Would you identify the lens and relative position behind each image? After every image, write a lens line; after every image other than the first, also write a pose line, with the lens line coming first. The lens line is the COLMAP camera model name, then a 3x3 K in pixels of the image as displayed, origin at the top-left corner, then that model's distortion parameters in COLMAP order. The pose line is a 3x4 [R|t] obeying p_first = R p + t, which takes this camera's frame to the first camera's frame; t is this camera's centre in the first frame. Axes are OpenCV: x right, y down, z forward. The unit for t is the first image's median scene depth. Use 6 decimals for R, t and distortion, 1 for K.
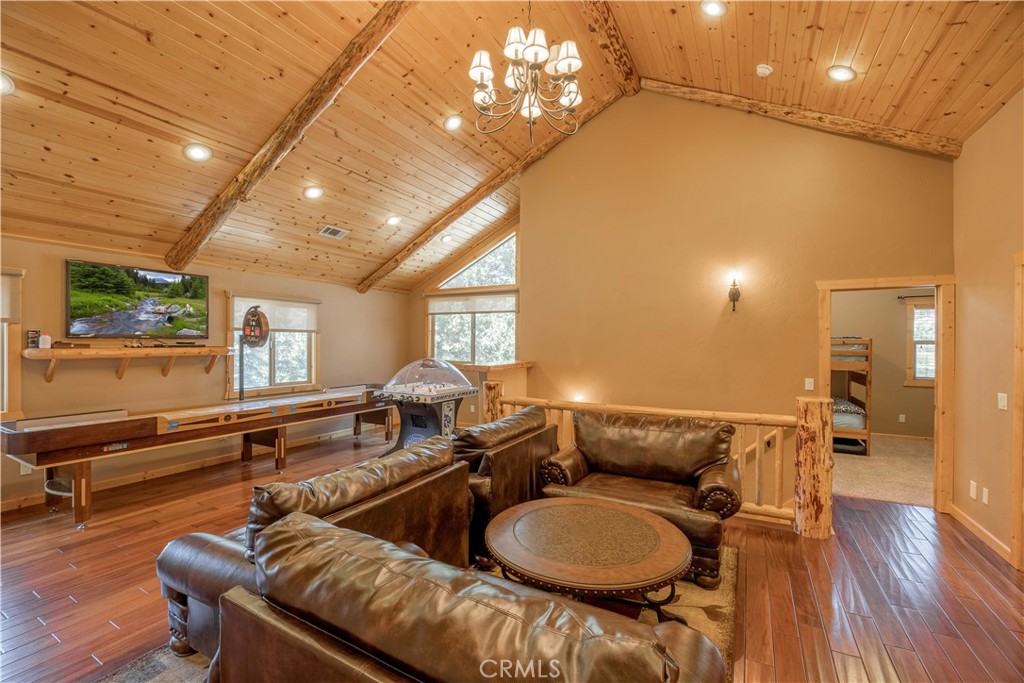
lens RADIAL K [[449.2, 0, 512.0], [0, 449.2, 341.5], [0, 0, 1]] dist [-0.000022, 0.000027]
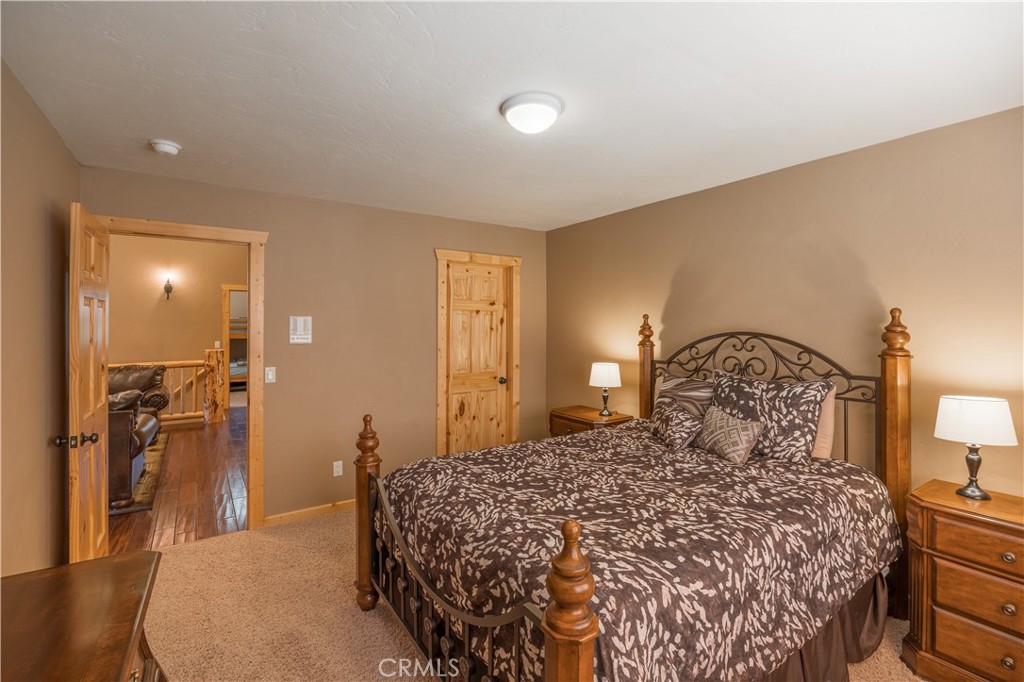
lens RADIAL K [[464.6, 0, 512.0], [0, 464.6, 323.9], [0, 0, 1]] dist [-0.000321, -0.000047]
pose [[0.469484, -0.004733, 0.882928, -0.445041], [0.001584, 0.999989, 0.004518, 0.011134], [-0.882939, -0.000722, 0.469486, -0.984046]]
